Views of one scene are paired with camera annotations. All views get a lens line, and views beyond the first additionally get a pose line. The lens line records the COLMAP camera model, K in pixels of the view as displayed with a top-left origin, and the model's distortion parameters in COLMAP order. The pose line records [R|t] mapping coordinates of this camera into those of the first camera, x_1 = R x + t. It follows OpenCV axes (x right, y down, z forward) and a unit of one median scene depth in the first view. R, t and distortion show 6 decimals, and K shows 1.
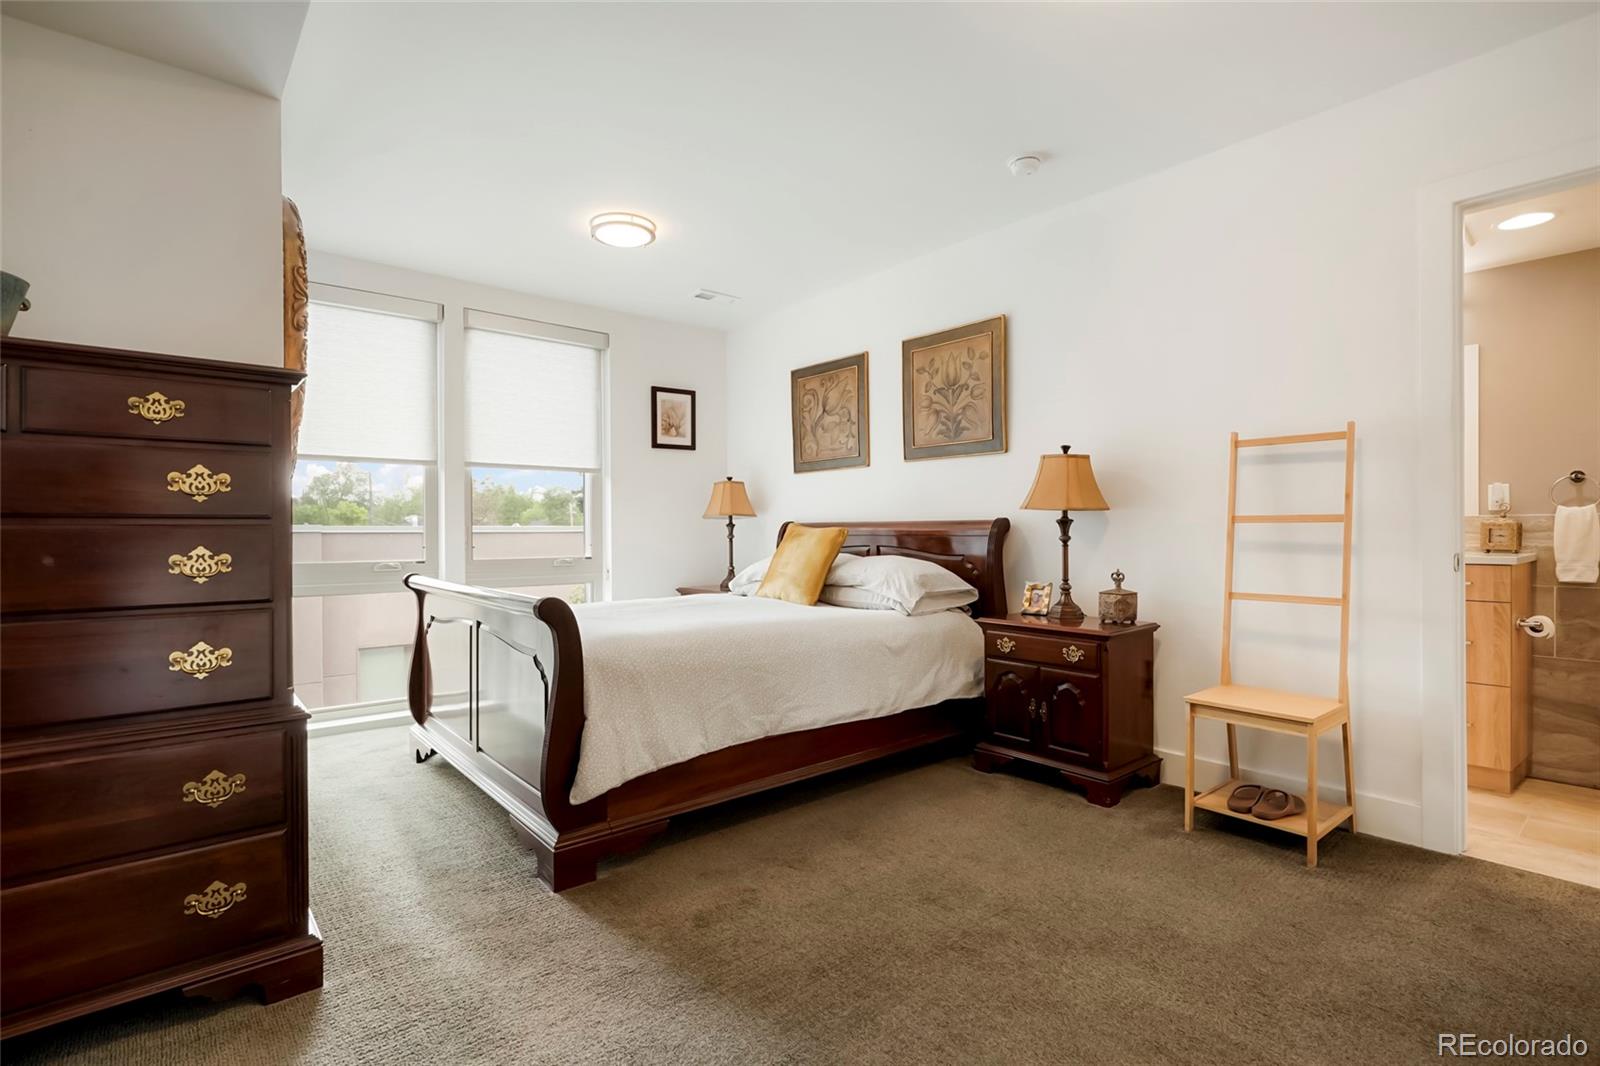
lens RADIAL K [[757.7, 0, 800.8], [0, 757.7, 521.3], [0, 0, 1]] dist [-0.020939, 0.012351]
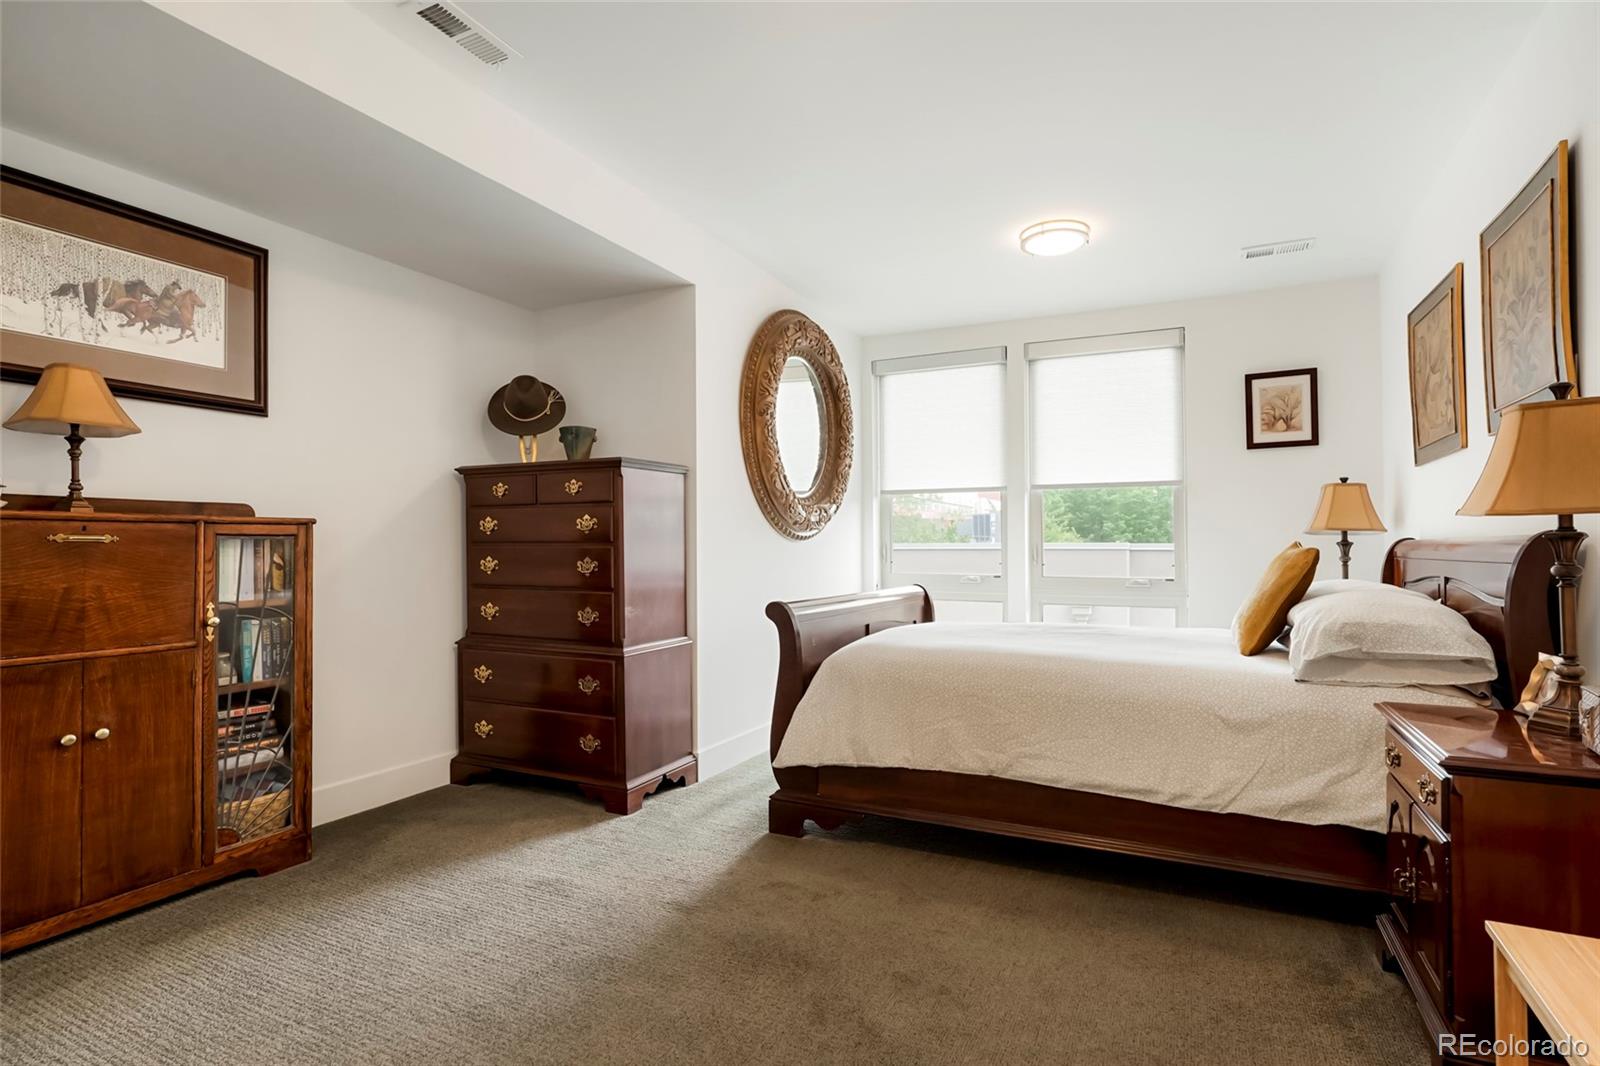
lens RADIAL K [[783.0, 0, 796.1], [0, 783.0, 524.4], [0, 0, 1]] dist [-0.003366, -0.000725]
pose [[0.401522, -0.024634, -0.915518, 0.464543], [0.007921, 0.999694, -0.023425, 0.000492], [0.915815, 0.002154, 0.401595, 0.255016]]
